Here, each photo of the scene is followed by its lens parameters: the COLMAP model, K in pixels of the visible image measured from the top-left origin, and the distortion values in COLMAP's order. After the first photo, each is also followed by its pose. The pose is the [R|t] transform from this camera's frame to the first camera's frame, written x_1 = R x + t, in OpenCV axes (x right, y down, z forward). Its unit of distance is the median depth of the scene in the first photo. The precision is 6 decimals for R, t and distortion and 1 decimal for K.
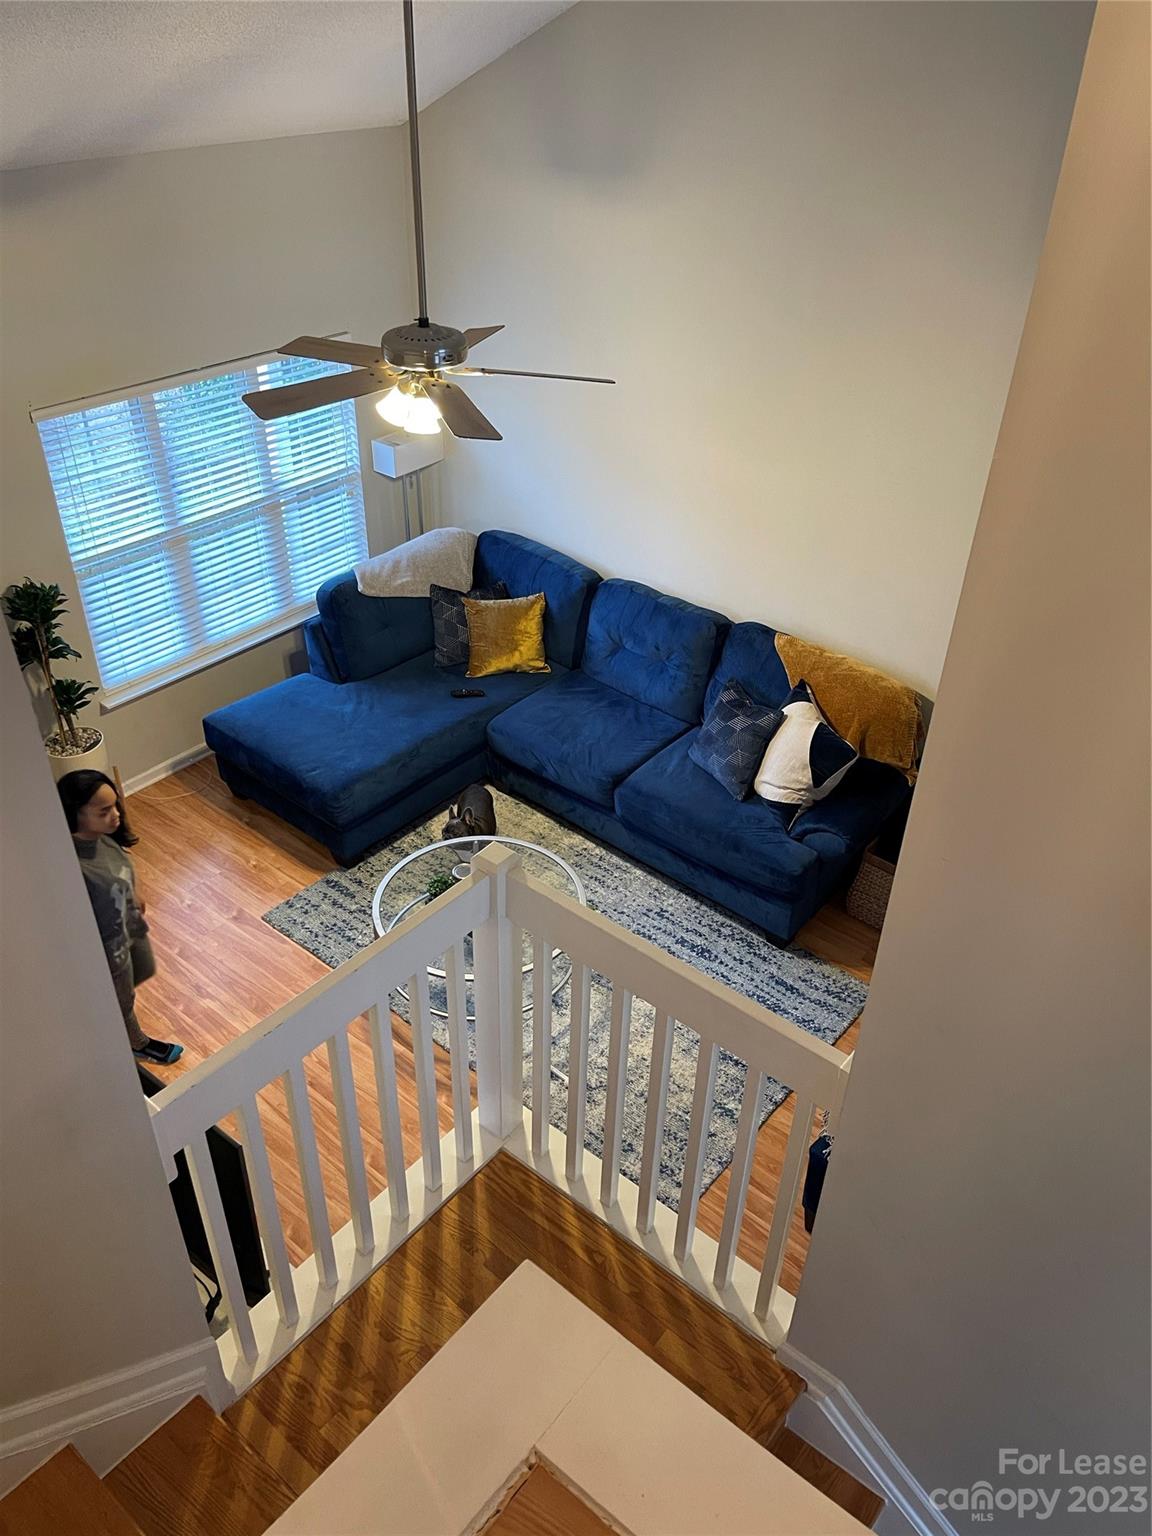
lens RADIAL K [[1171.1, 0, 604.6], [0, 1171.1, 768.3], [0, 0, 1]] dist [0.081625, -0.126337]
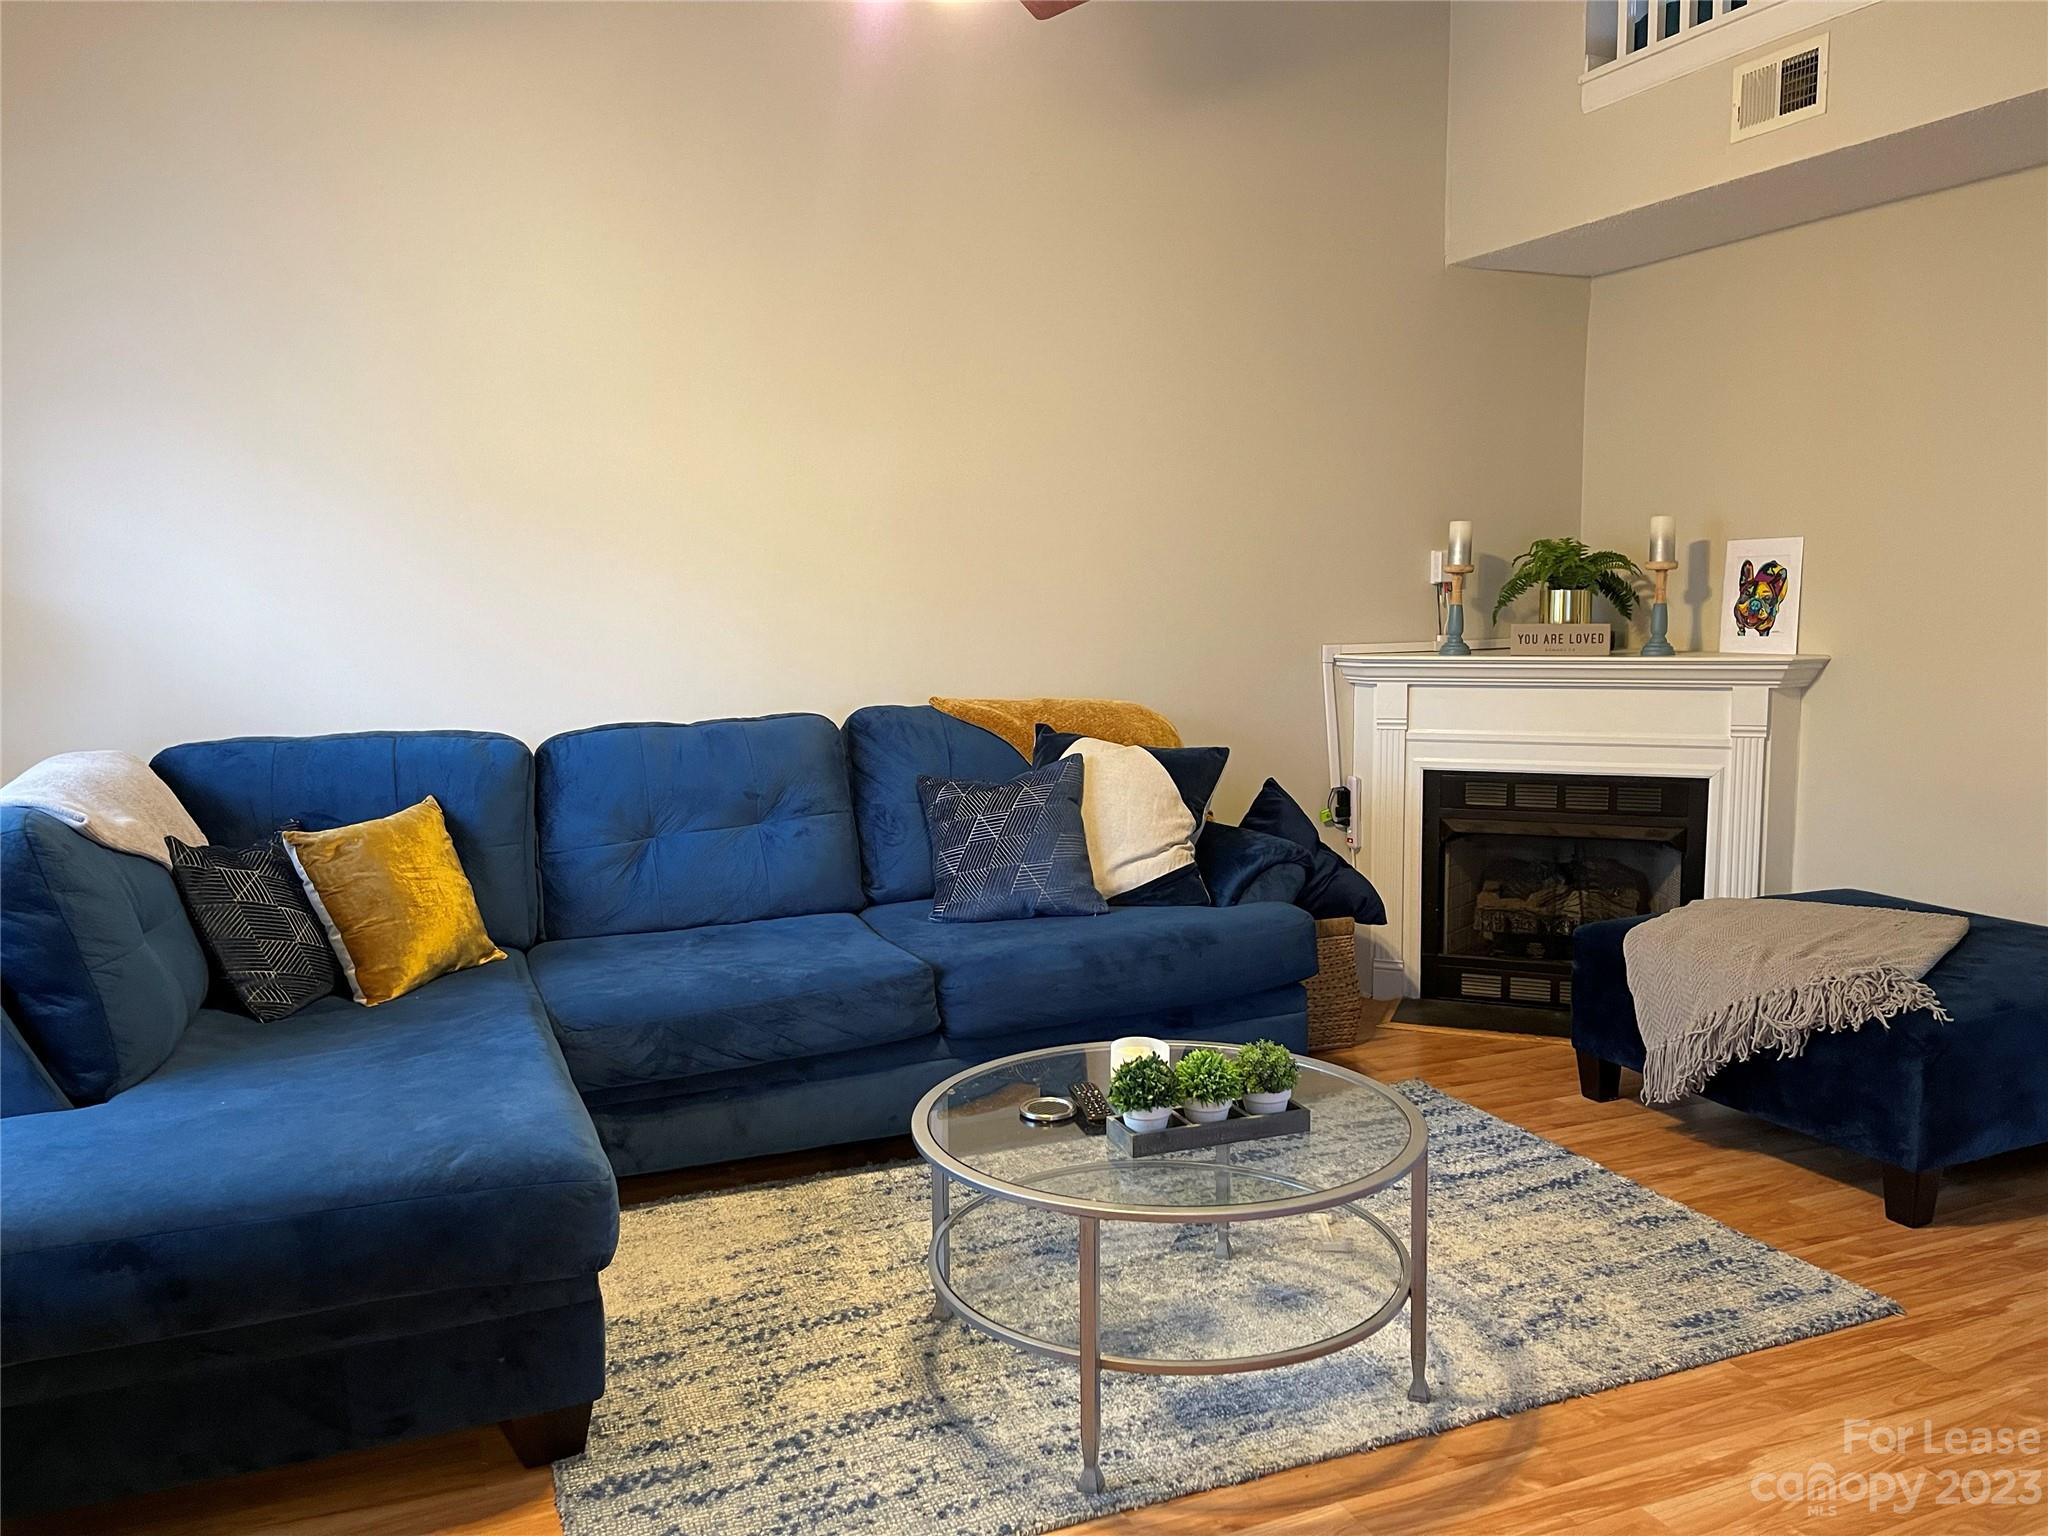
lens RADIAL K [[1561.5, 0, 1019.7], [0, 1561.5, 777.7], [0, 0, 1]] dist [0.081625, -0.126337]
pose [[0.465062, -0.140435, 0.874068, -0.522424], [0.534159, 0.831870, -0.150553, 0.061458], [-0.705969, 0.536907, 0.461886, 0.616394]]
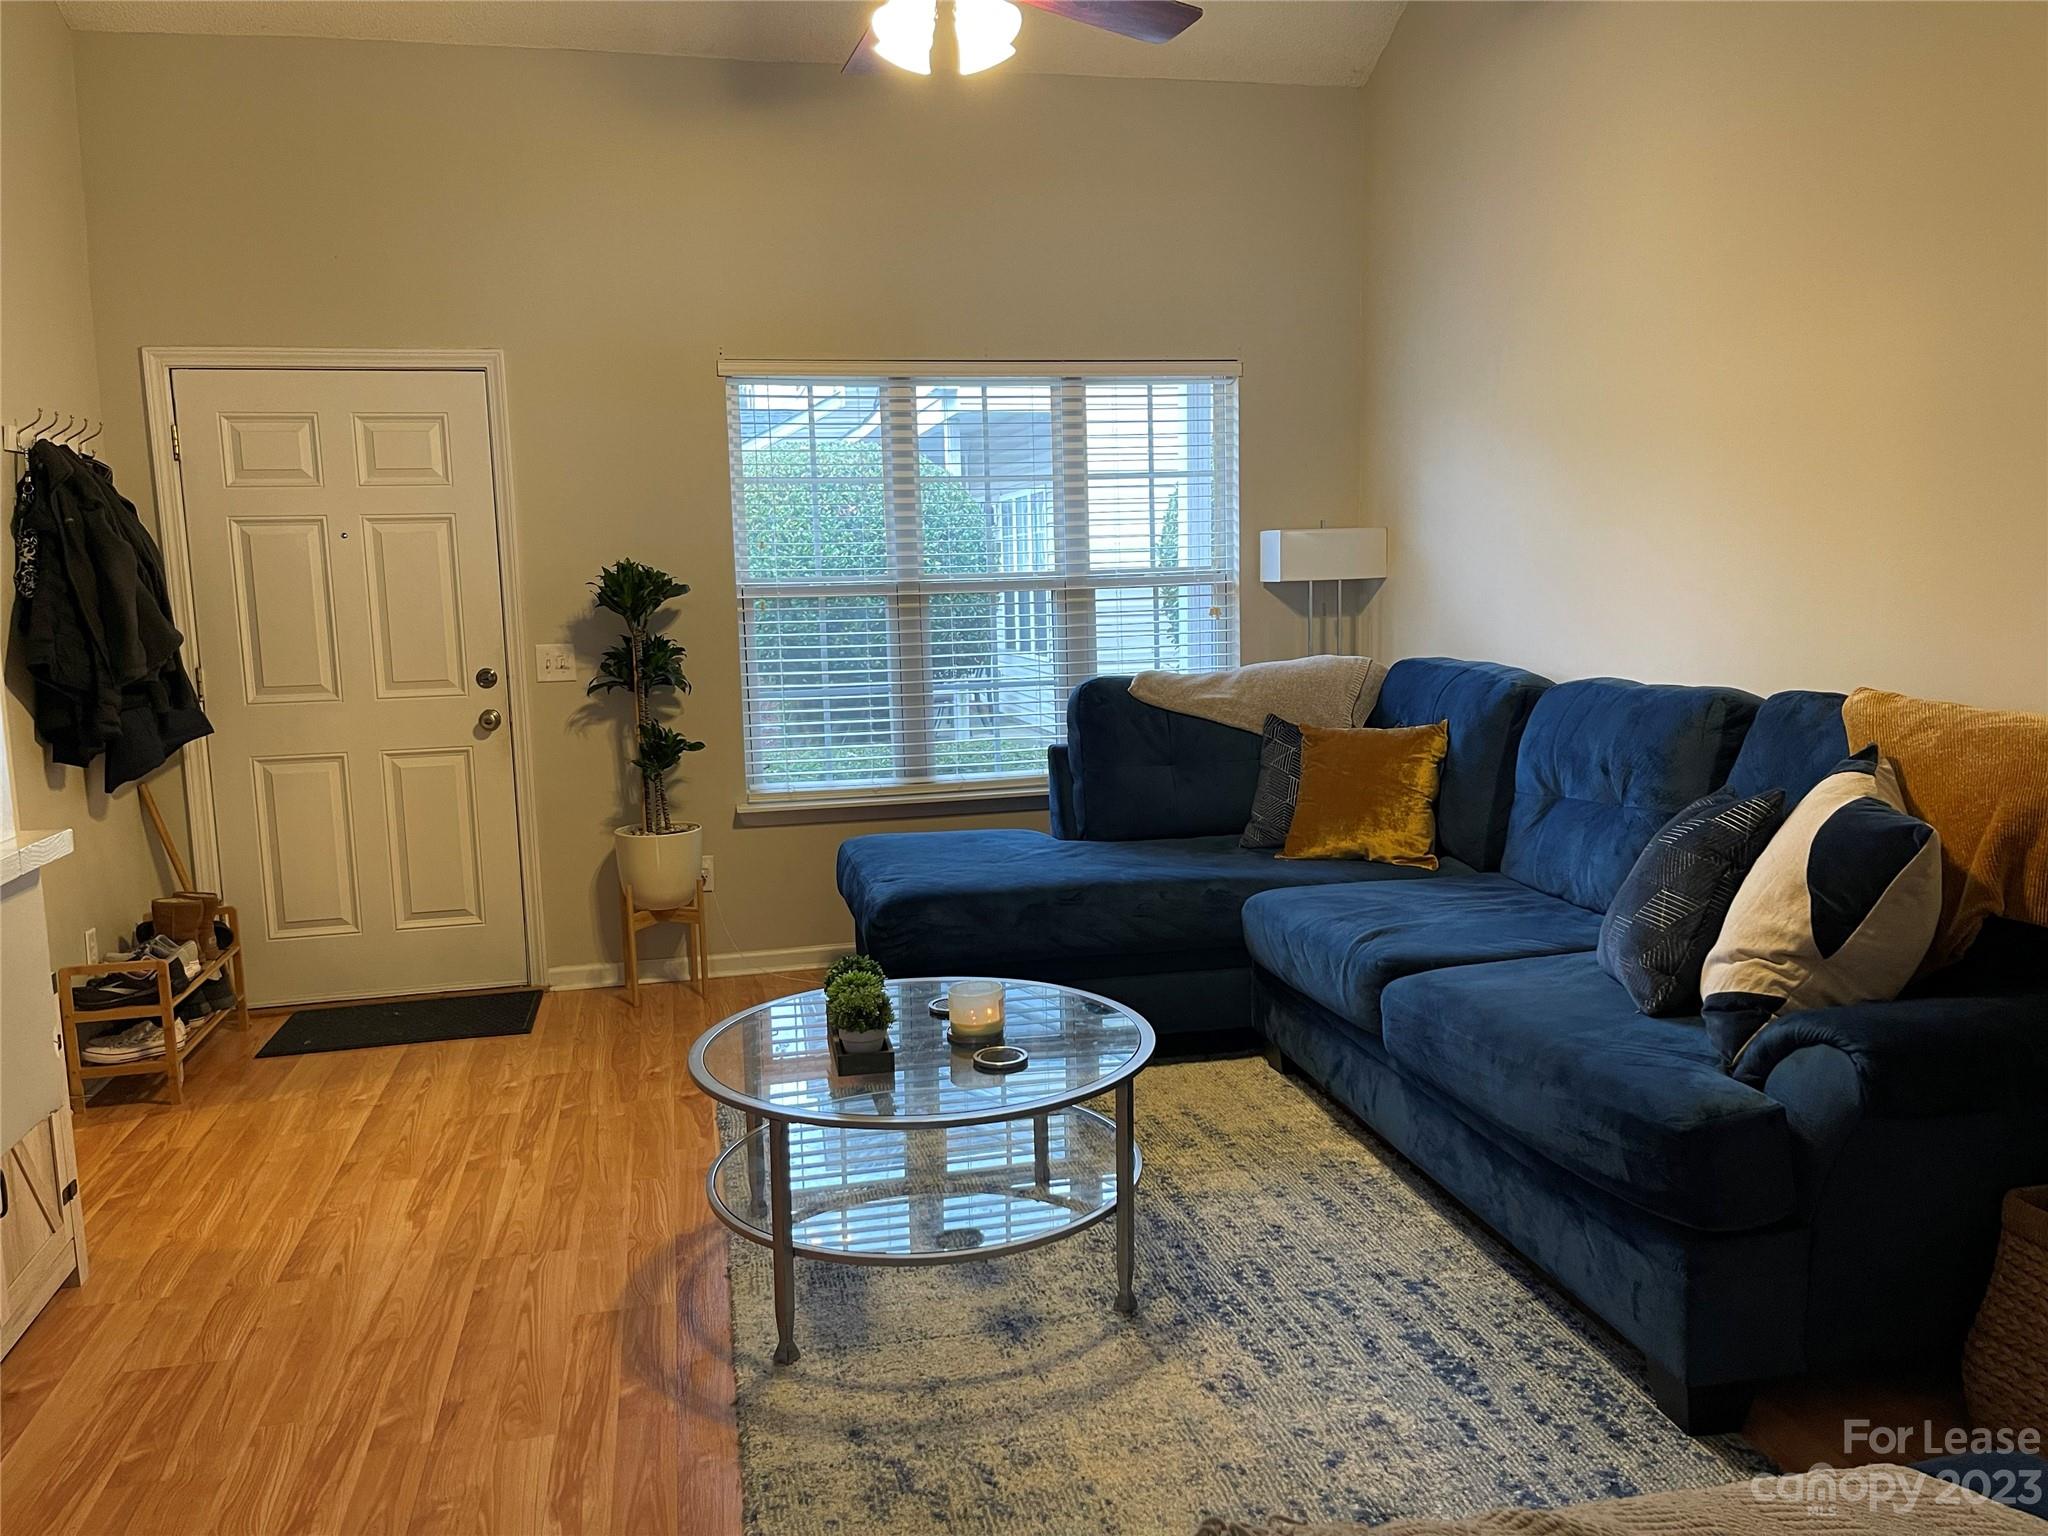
lens RADIAL K [[1561.5, 0, 1019.7], [0, 1561.5, 777.7], [0, 0, 1]] dist [0.081625, -0.126337]
pose [[0.777384, 0.029004, -0.628357, 0.264298], [-0.316069, 0.881684, -0.350333, 0.195724], [0.543852, 0.470947, 0.694575, 0.468250]]
